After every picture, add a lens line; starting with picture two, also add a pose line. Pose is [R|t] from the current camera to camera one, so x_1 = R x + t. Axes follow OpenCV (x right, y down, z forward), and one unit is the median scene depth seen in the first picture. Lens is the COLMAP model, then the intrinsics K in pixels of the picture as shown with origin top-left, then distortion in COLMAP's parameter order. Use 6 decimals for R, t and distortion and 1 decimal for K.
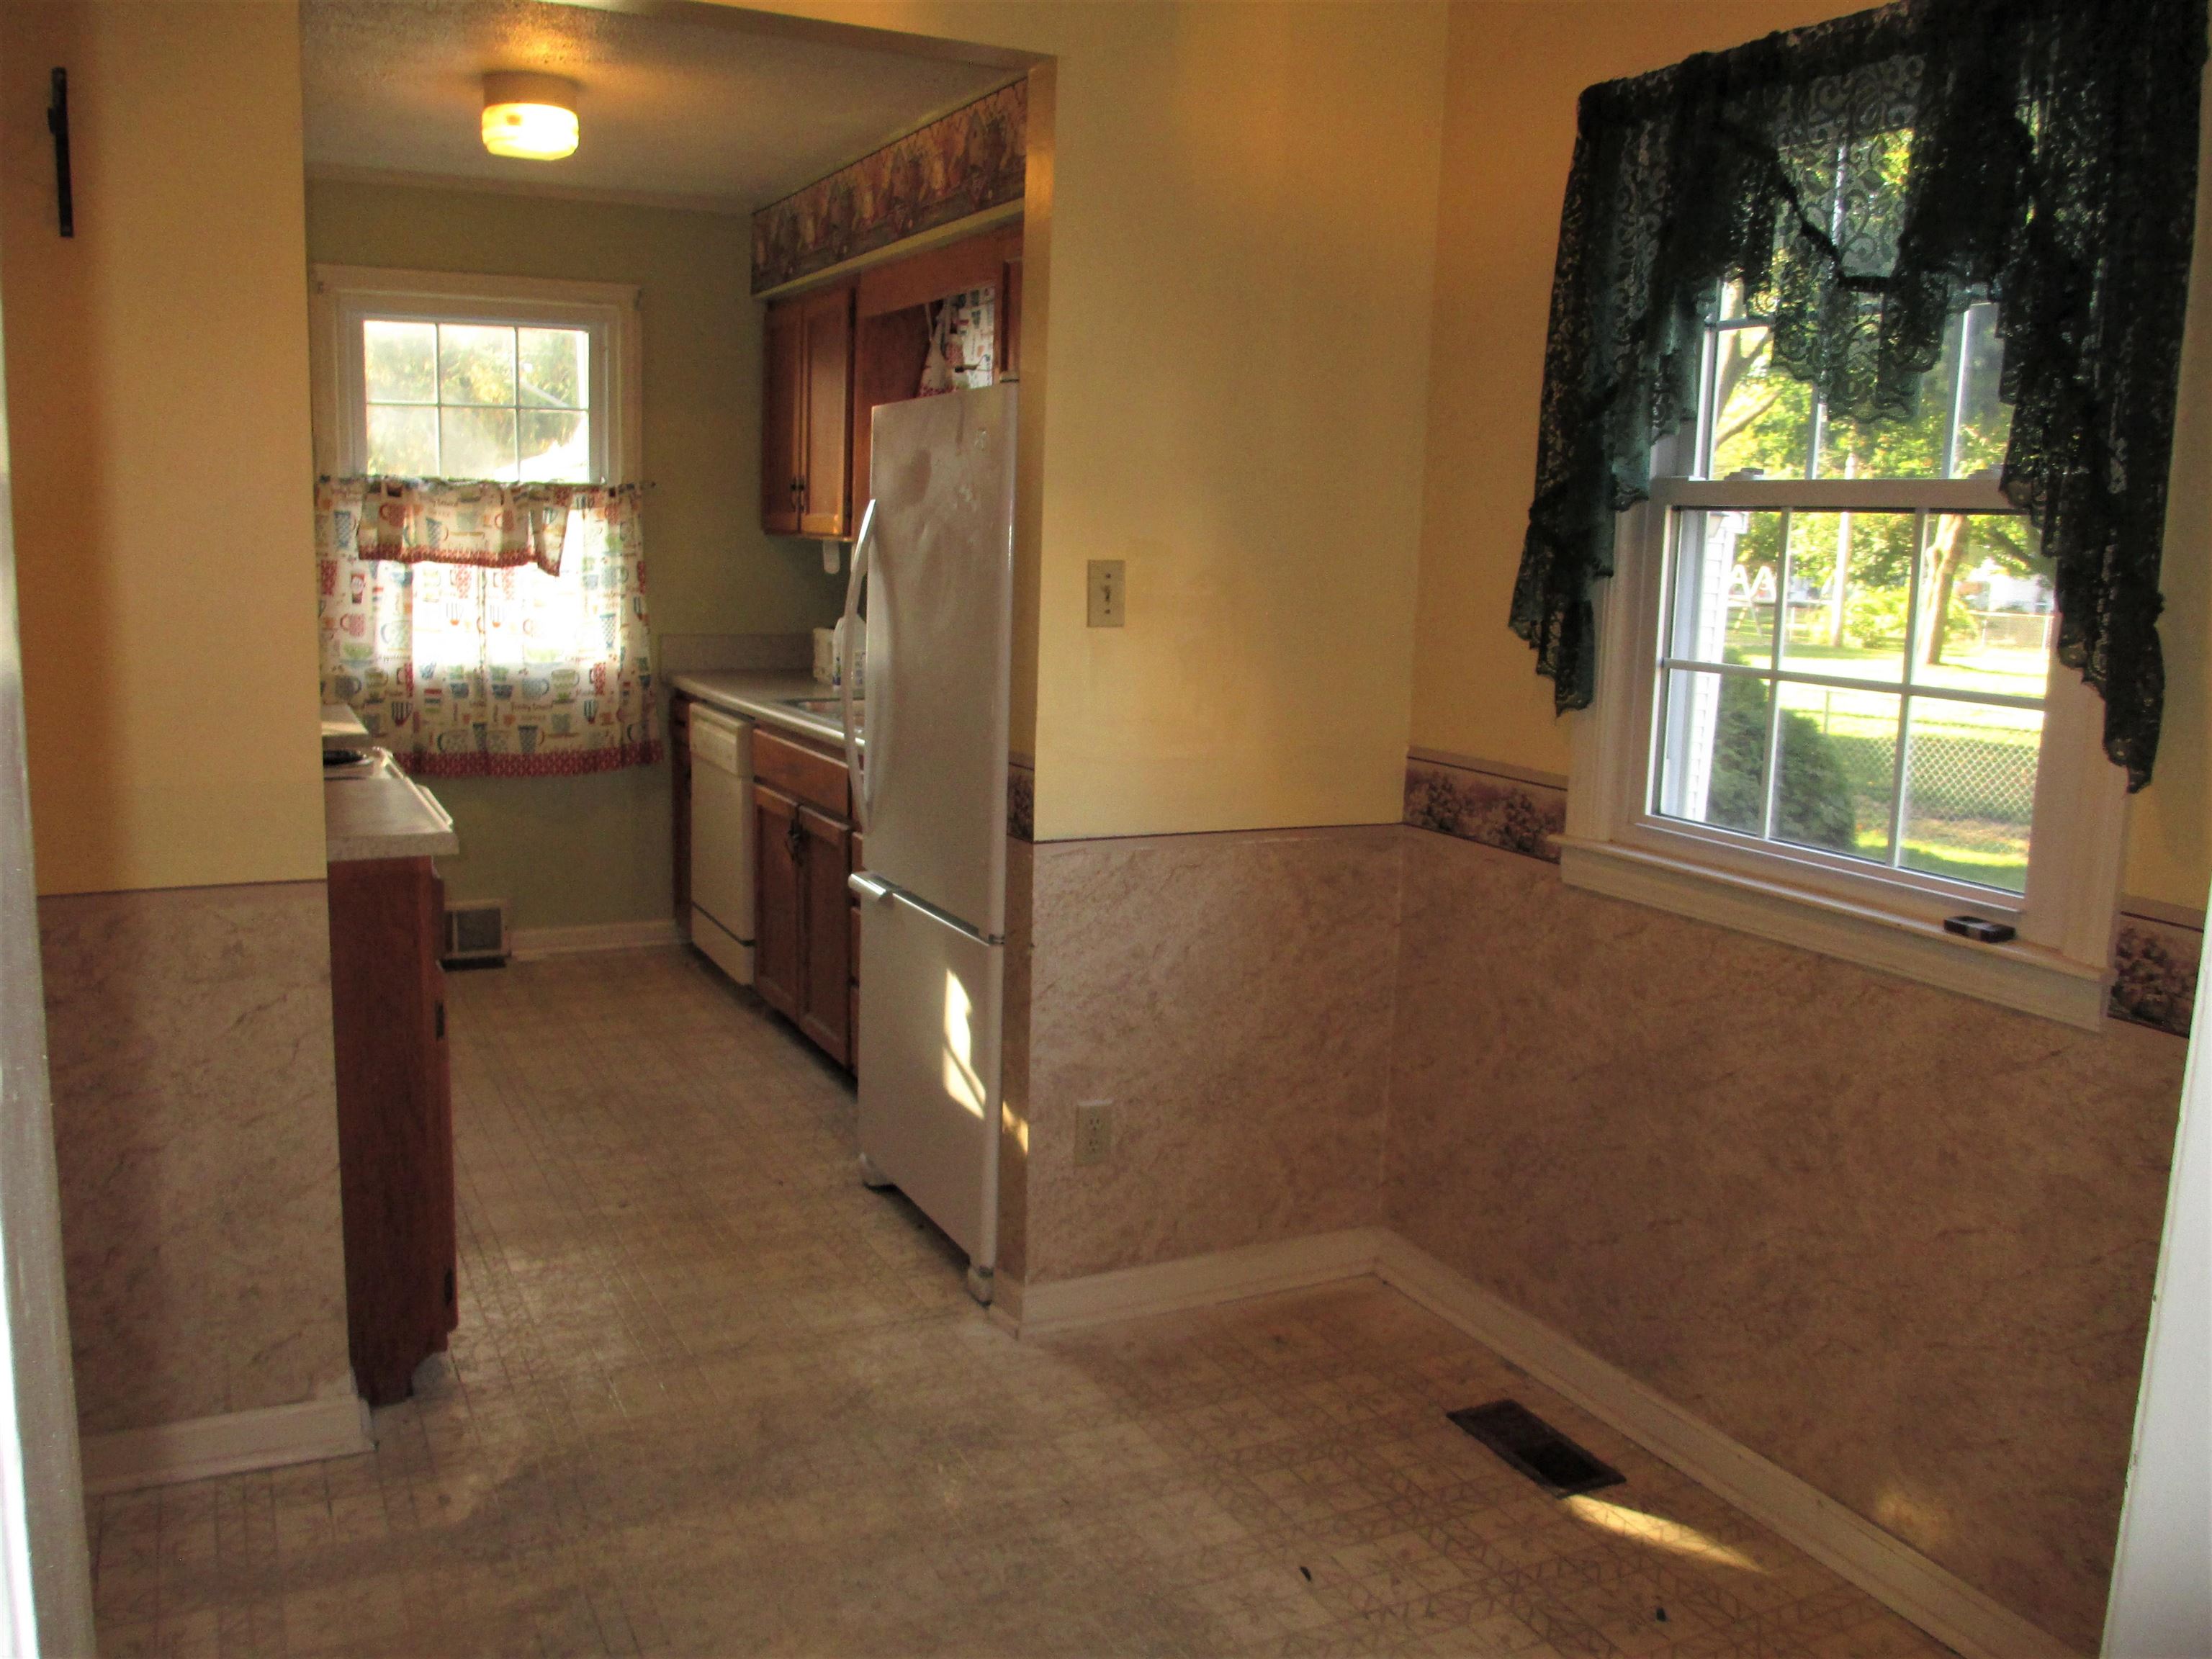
lens RADIAL K [[1927.4, 0, 1106.0], [0, 1927.4, 829.5], [0, 0, 1]] dist [-0.068484, 0.002437]
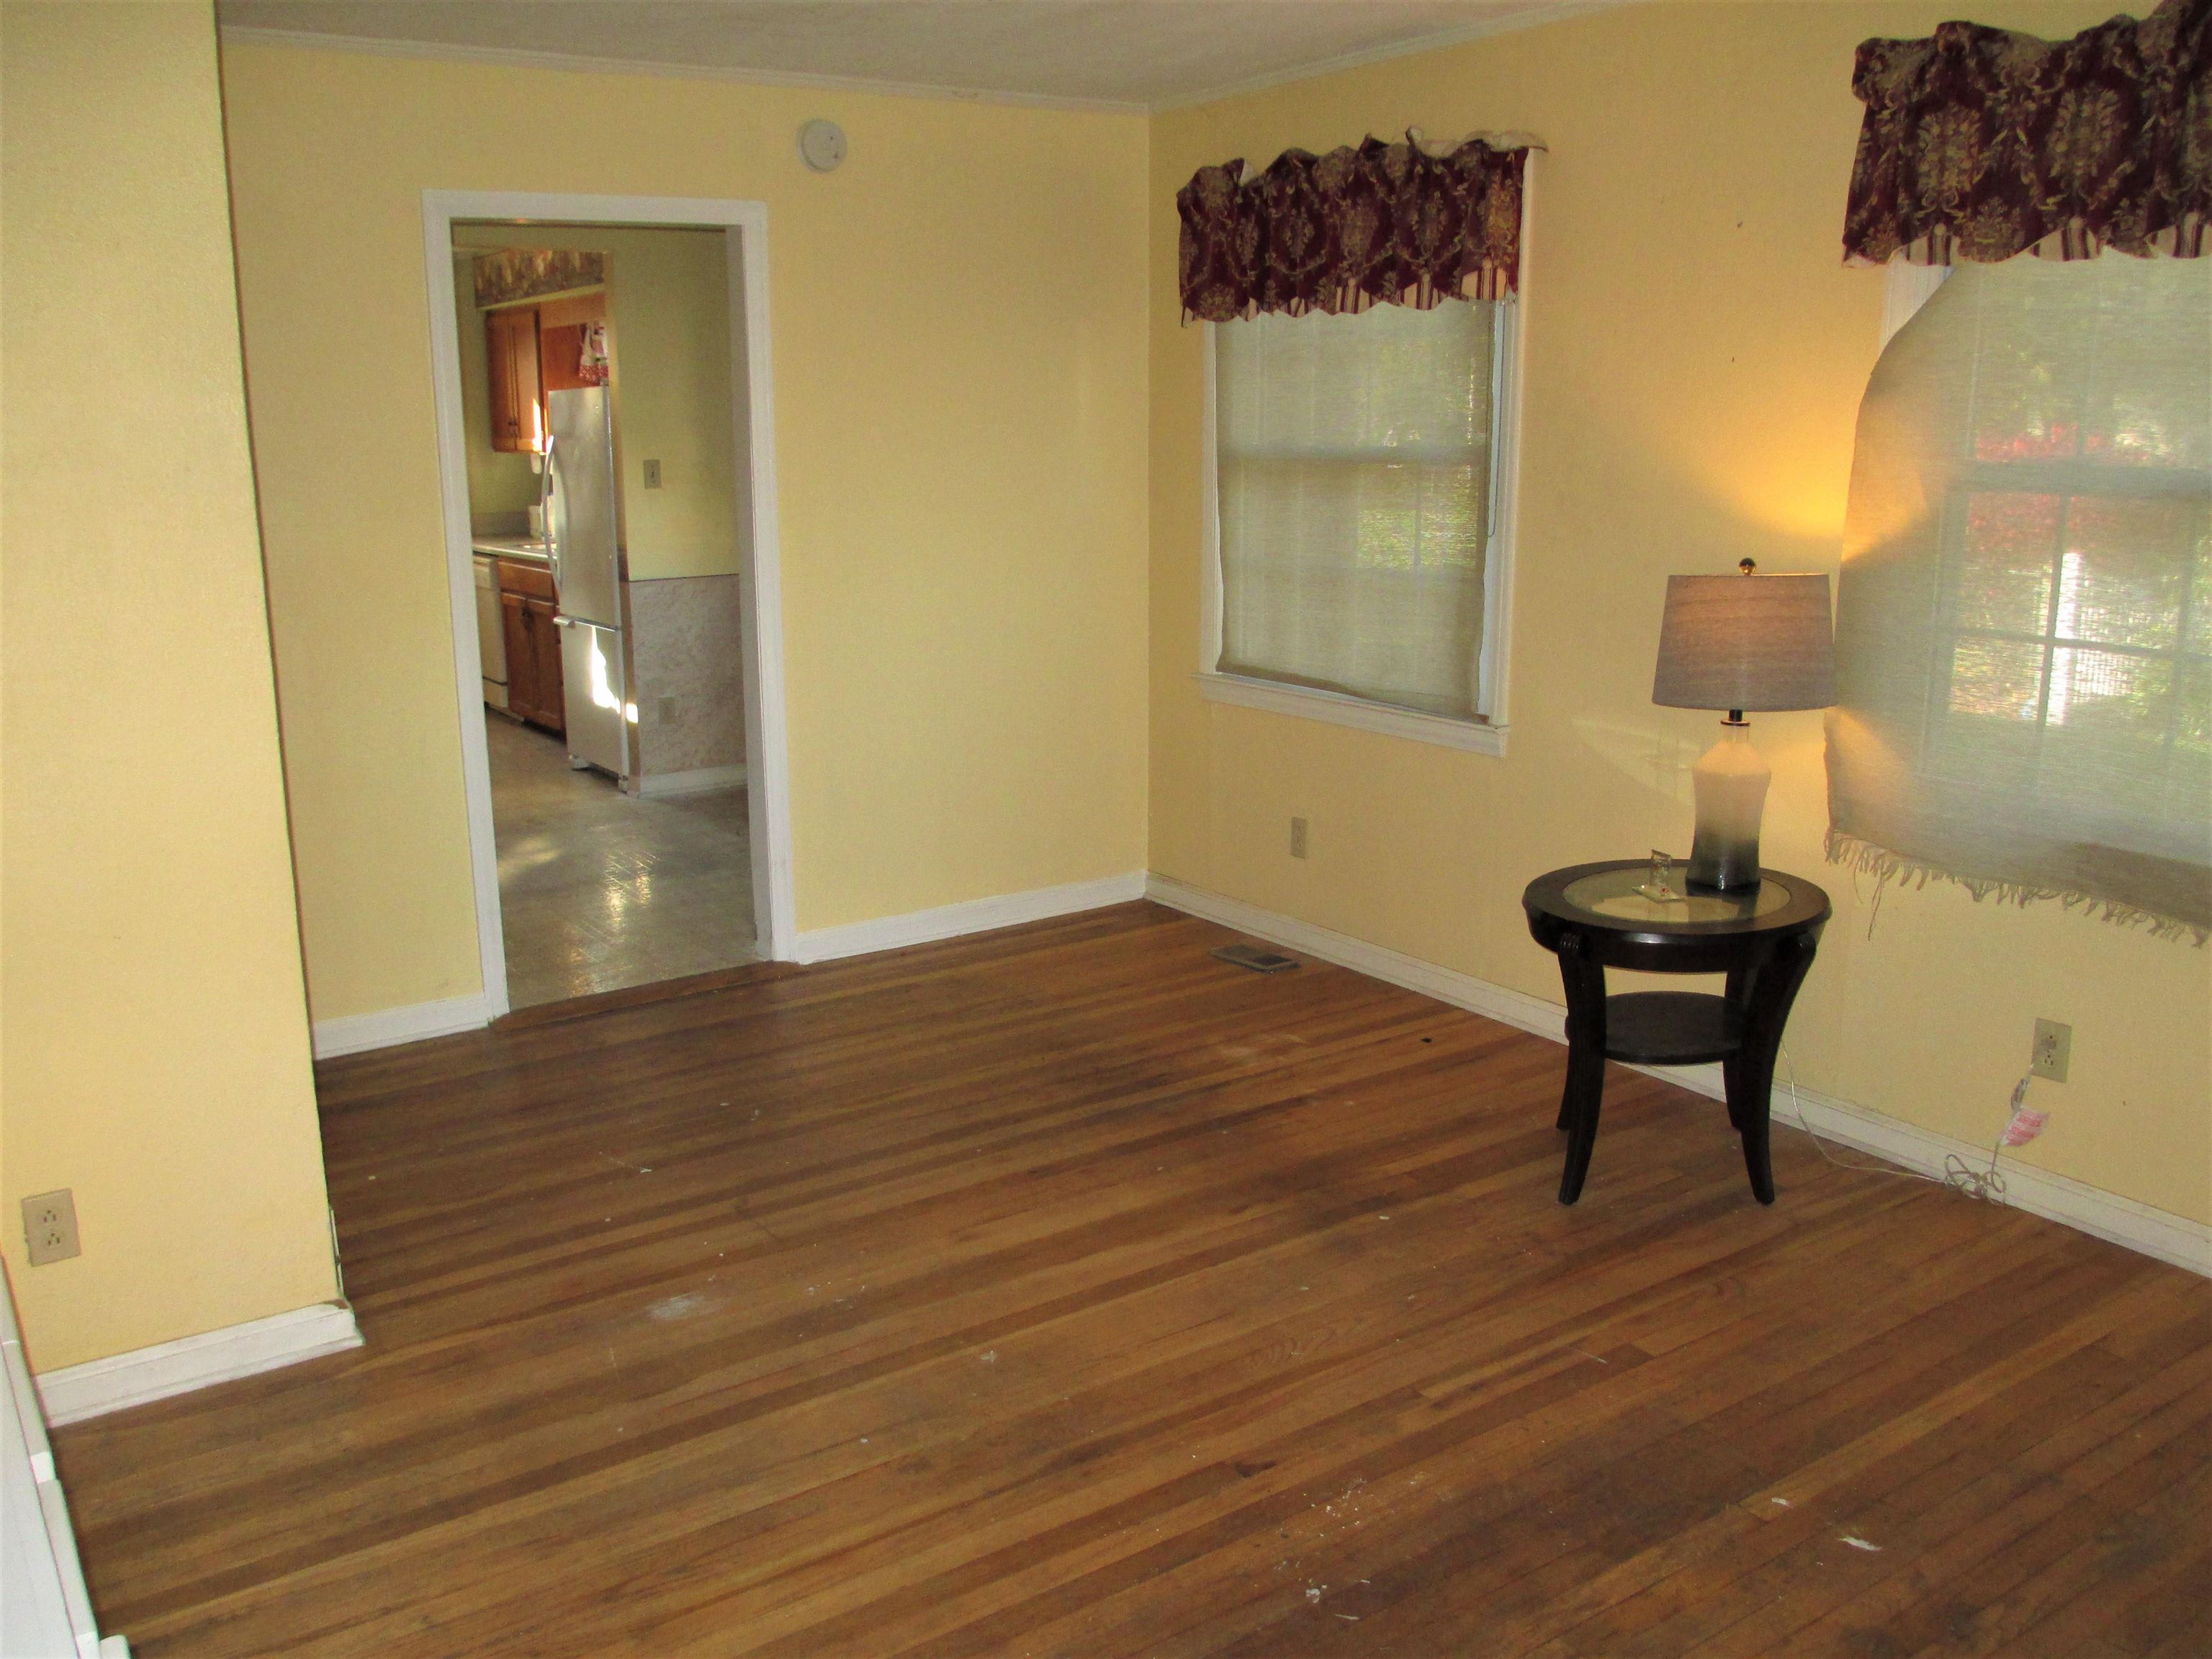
lens RADIAL K [[1878.4, 0, 1106.0], [0, 1878.4, 829.5], [0, 0, 1]] dist [-0.056832, 0.046165]
pose [[0.988631, -0.063754, 0.136178, 0.113007], [0.055467, 0.996419, 0.063810, 0.105834], [-0.139758, -0.055531, 0.988627, -0.737779]]
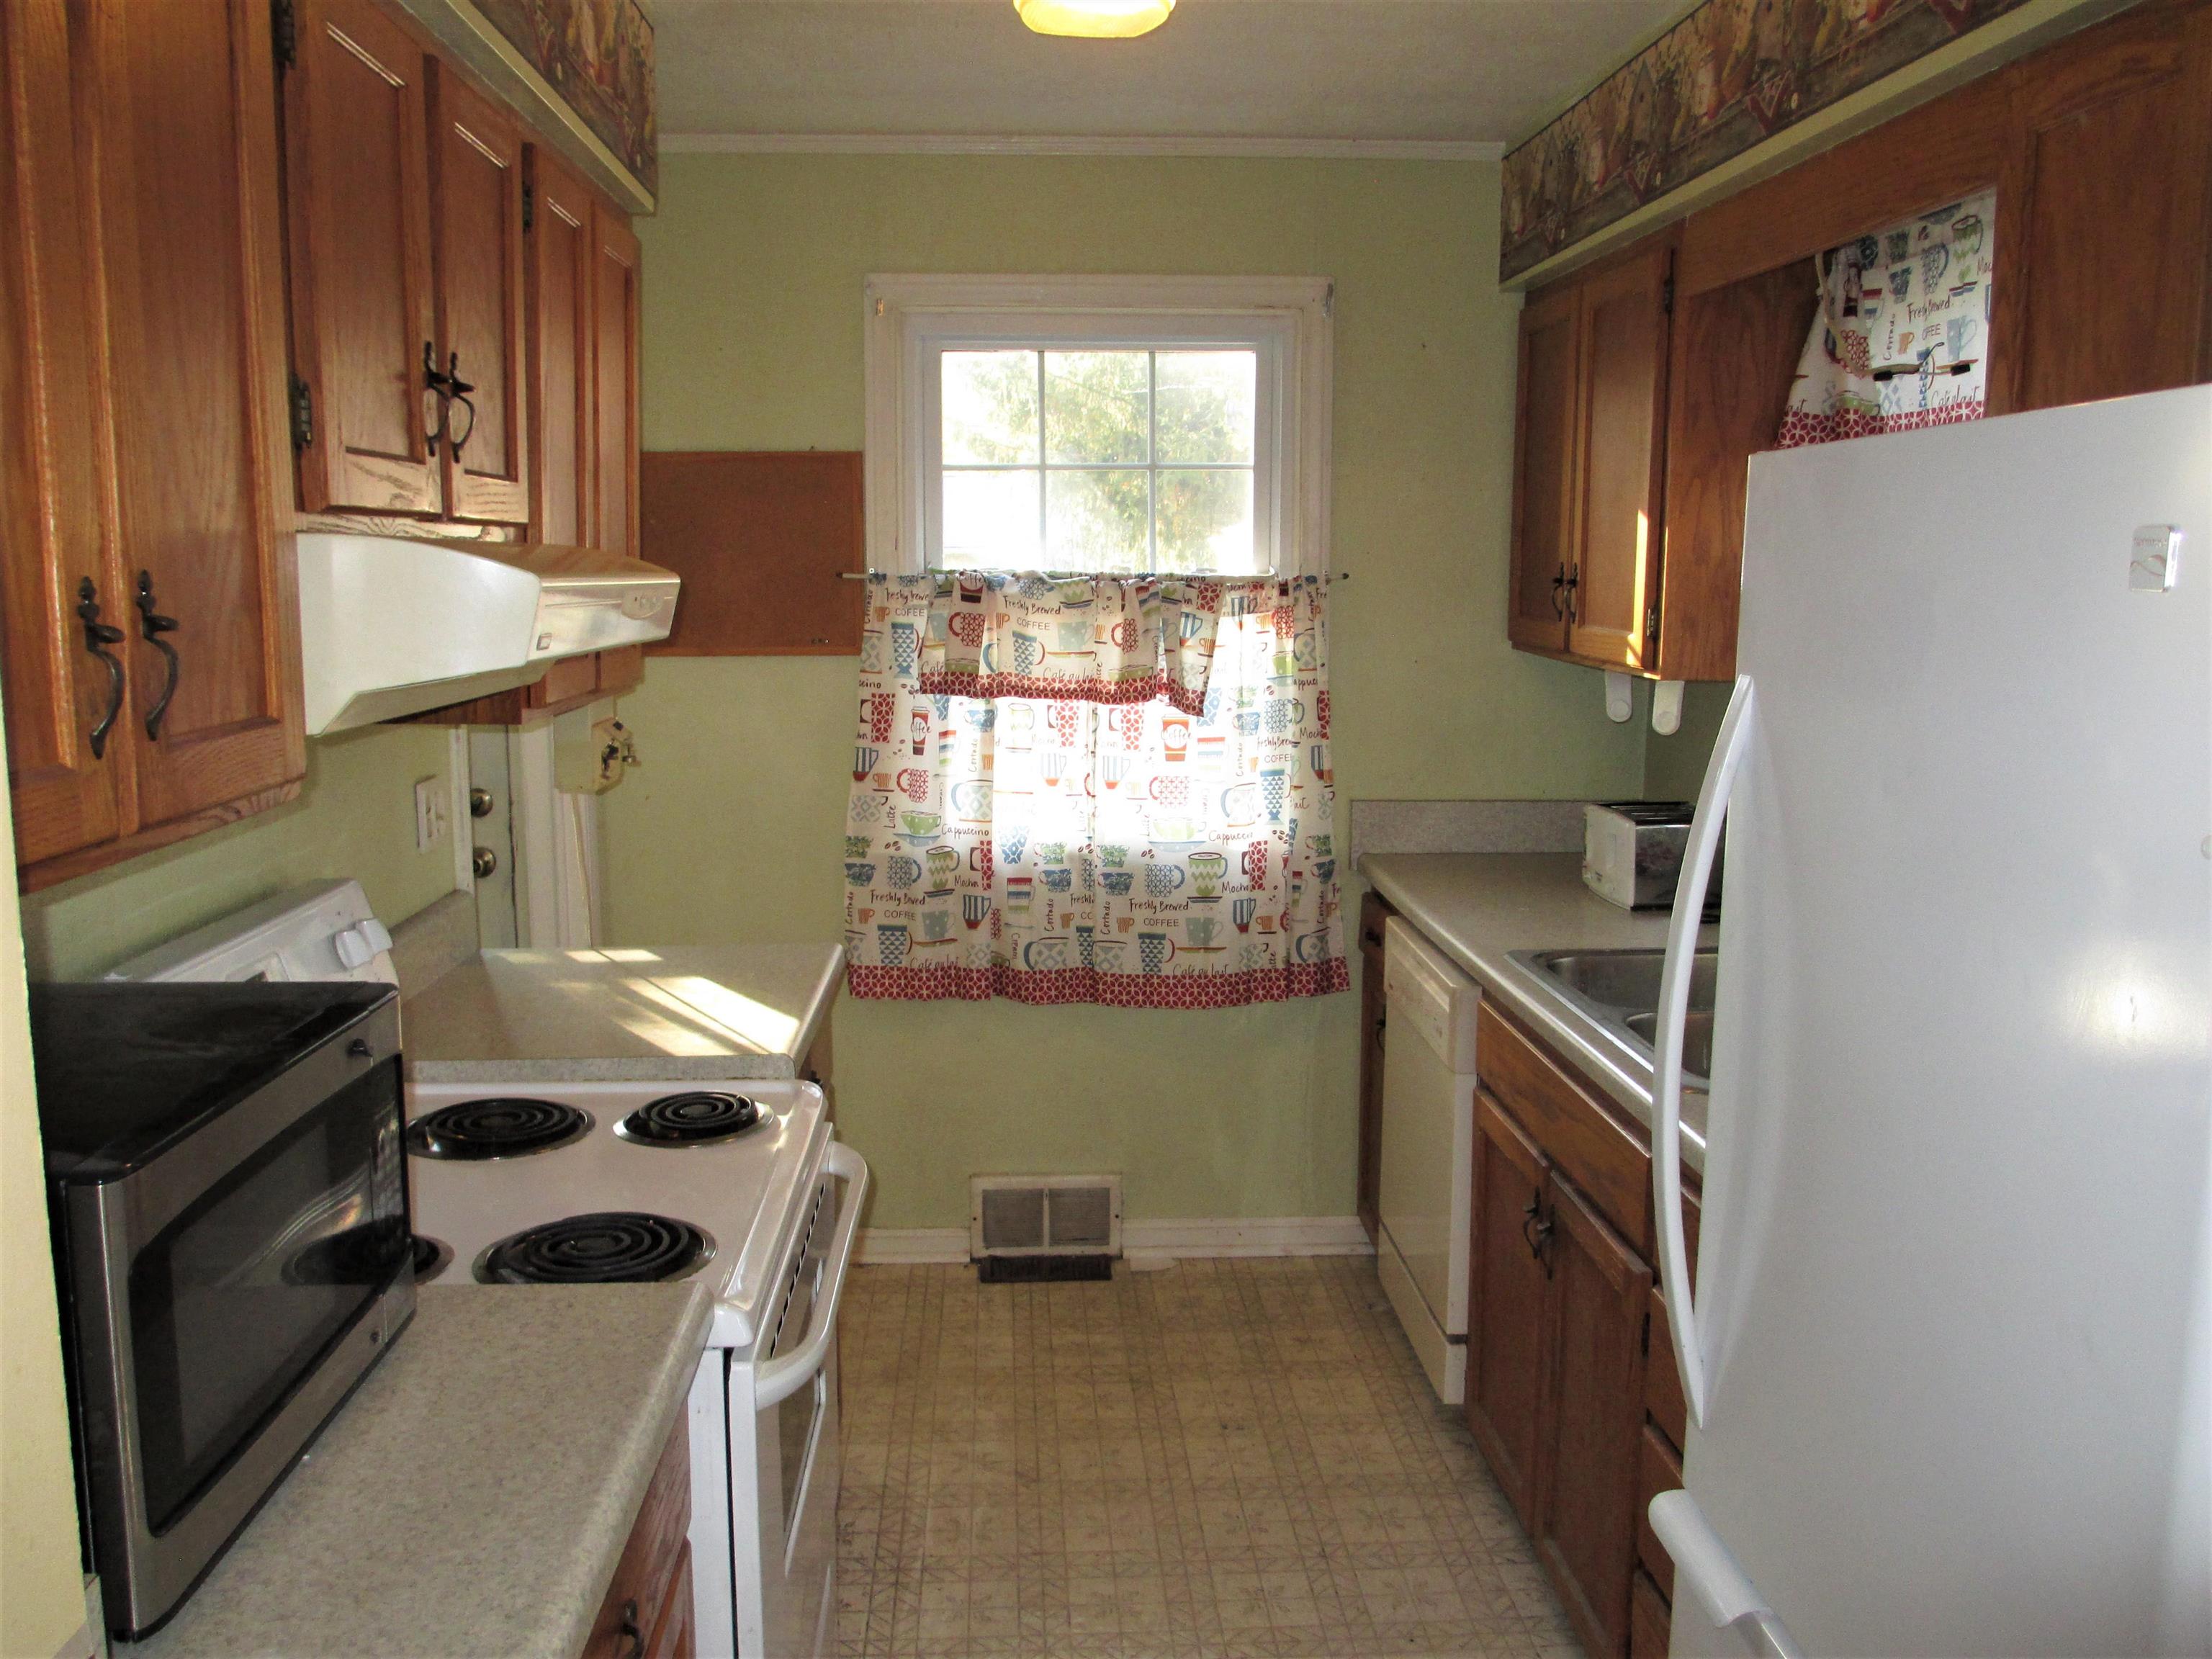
lens RADIAL K [[1927.4, 0, 1106.0], [0, 1927.4, 829.5], [0, 0, 1]] dist [-0.068484, 0.002437]
pose [[0.925076, 0.030549, -0.378550, -0.060278], [-0.037953, 0.999206, -0.012111, -0.083749], [0.377880, 0.025571, 0.925501, 0.366840]]
